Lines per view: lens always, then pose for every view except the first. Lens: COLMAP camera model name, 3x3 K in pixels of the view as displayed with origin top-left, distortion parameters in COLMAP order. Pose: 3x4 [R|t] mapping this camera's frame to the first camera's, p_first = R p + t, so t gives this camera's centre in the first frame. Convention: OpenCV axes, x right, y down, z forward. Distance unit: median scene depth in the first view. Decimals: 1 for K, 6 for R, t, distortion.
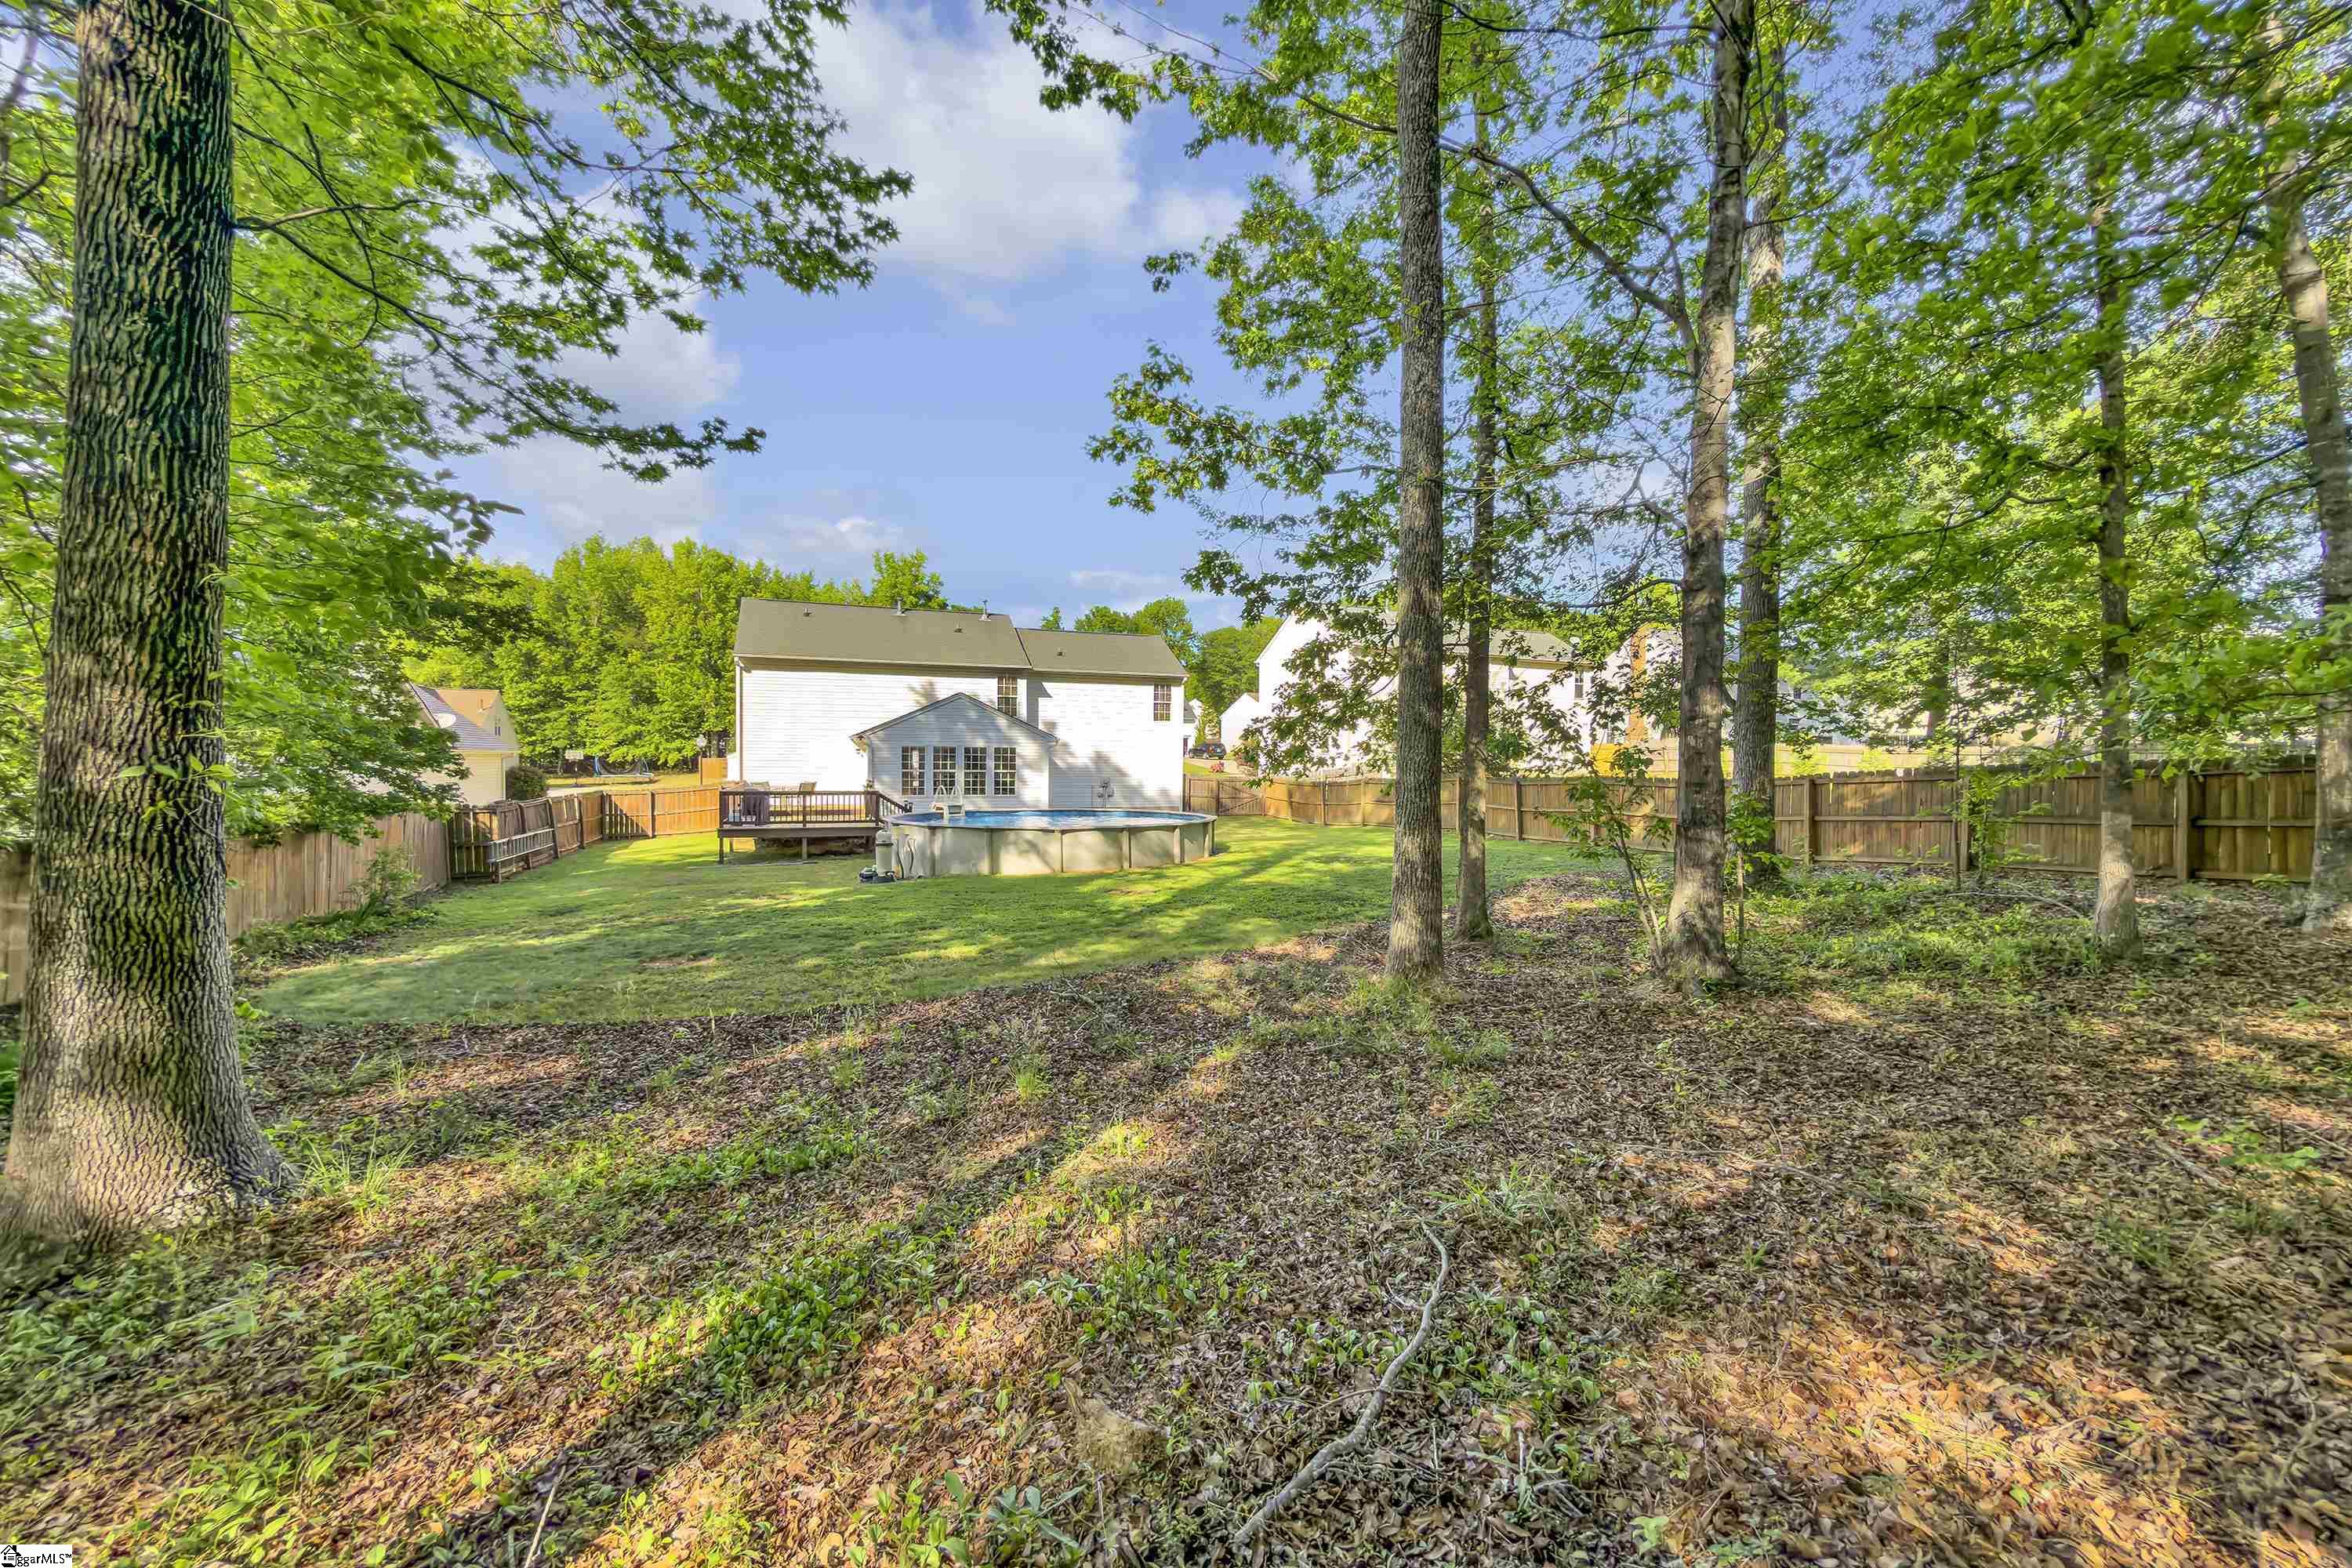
lens RADIAL K [[892.7, 0, 1164.8], [0, 892.7, 785.4], [0, 0, 1]] dist [0.000993, 0.000020]
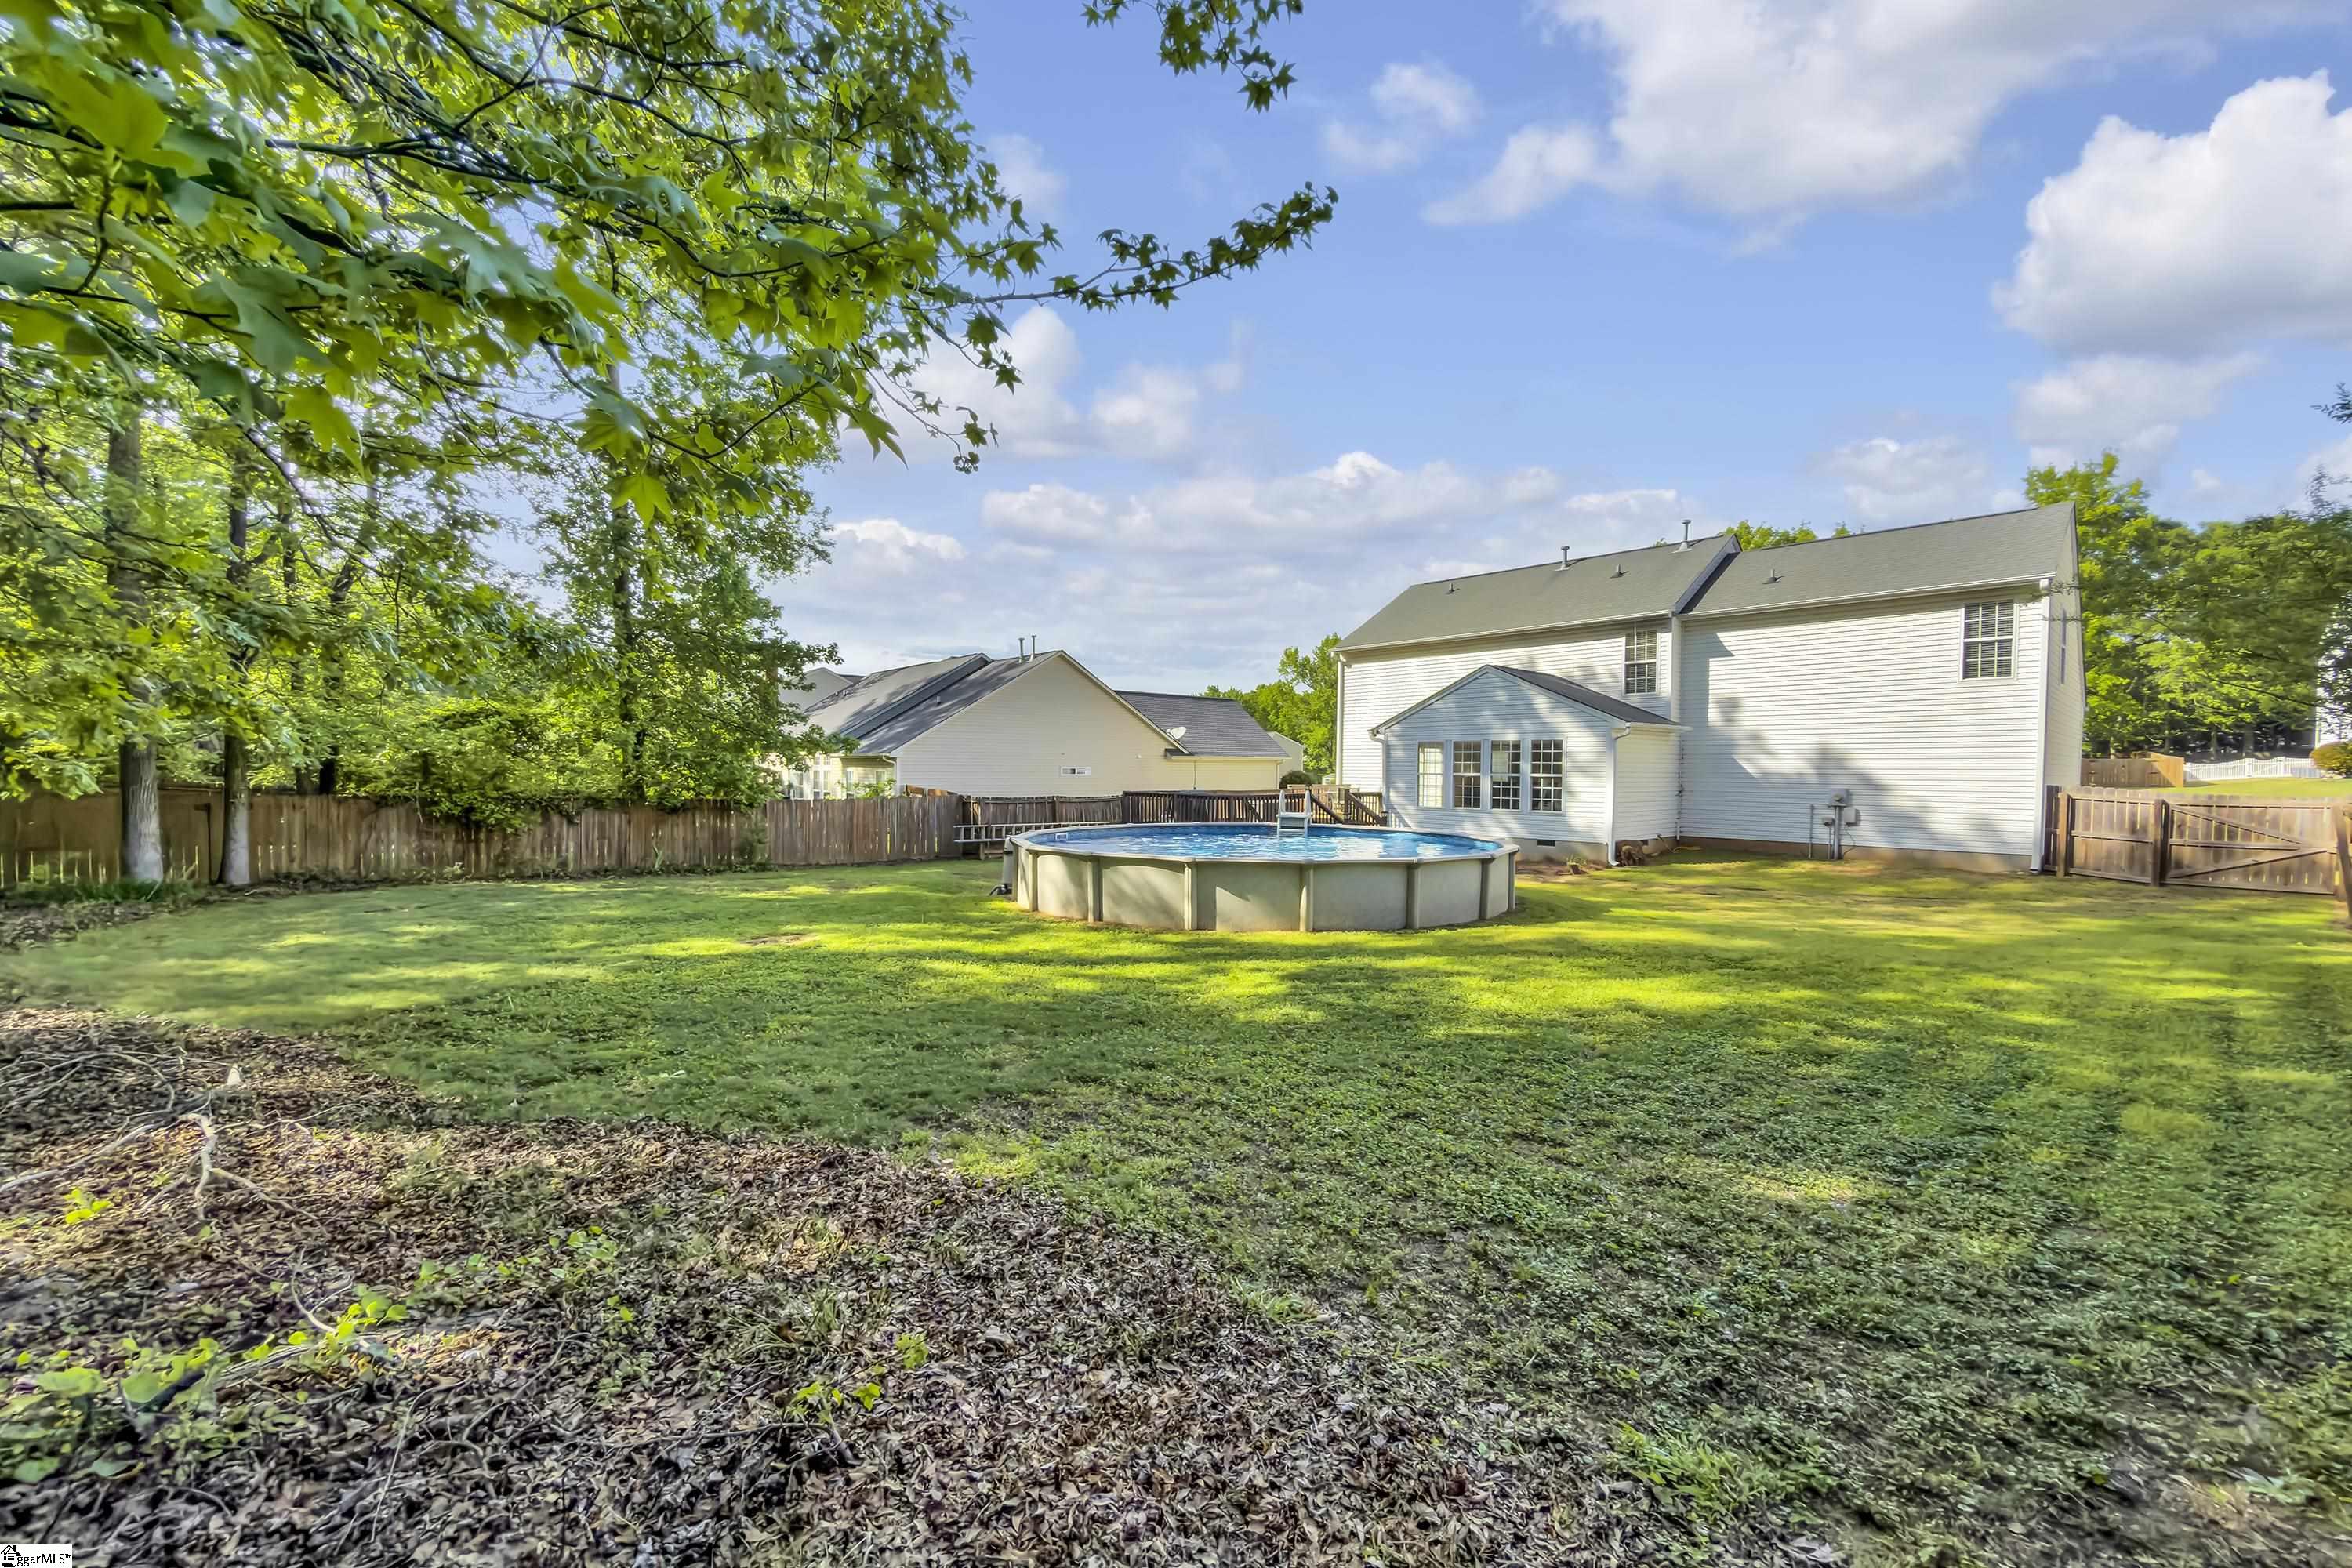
lens RADIAL K [[892.7, 0, 1164.8], [0, 892.7, 785.4], [0, 0, 1]] dist [0.000993, 0.000020]
pose [[0.359942, 0.023504, -0.932678, 0.336606], [-0.036713, 0.999265, 0.011014, -0.006181], [0.932252, 0.030277, 0.360541, 0.497051]]
